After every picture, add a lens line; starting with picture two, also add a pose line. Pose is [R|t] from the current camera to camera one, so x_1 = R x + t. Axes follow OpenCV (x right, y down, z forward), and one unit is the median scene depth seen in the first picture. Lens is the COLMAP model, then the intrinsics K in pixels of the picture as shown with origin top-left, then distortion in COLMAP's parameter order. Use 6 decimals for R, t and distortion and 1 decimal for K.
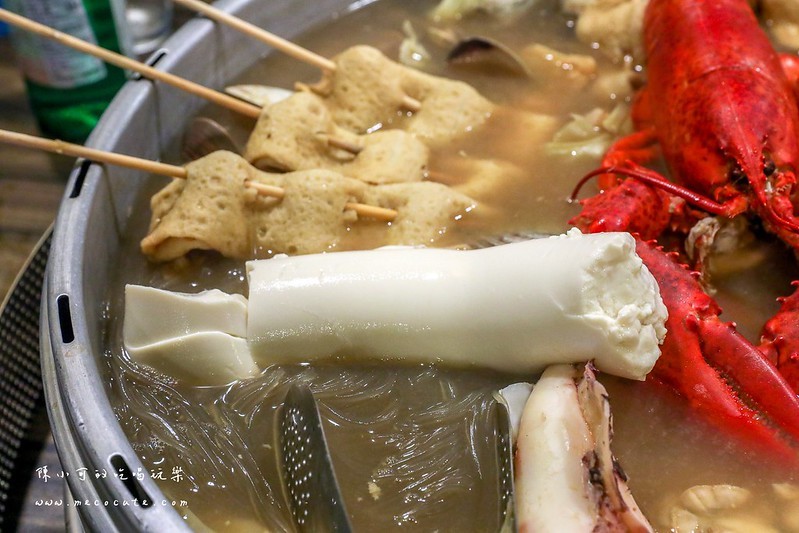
lens RADIAL K [[1612.7, 0, 399.5], [0, 1612.7, 266.5], [0, 0, 1]] dist [0.050873, 0.092204]
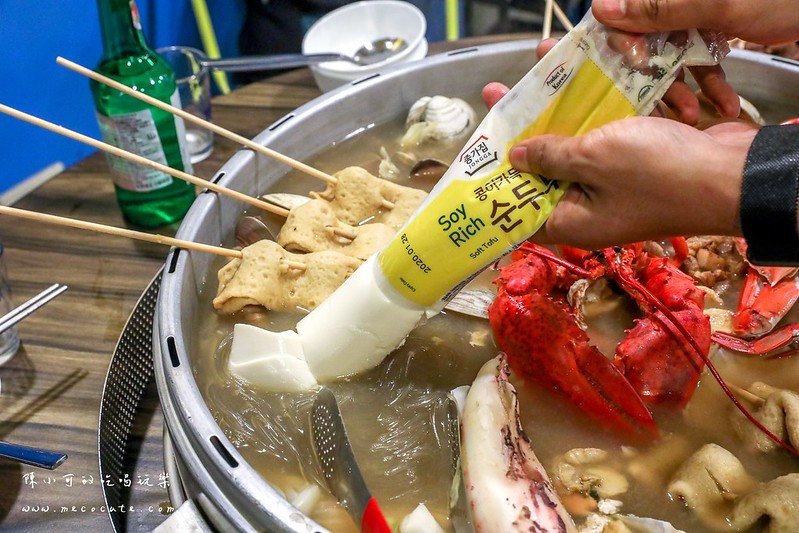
lens RADIAL K [[1221.6, 0, 399.2], [0, 1221.6, 199.4], [0, 0, 1]] dist [-0.034880, -0.077534]
pose [[0.999605, -0.015429, 0.023505, -0.009735], [0.017481, 0.995810, -0.089759, -0.003857], [-0.022022, 0.090134, 0.995686, -0.154562]]
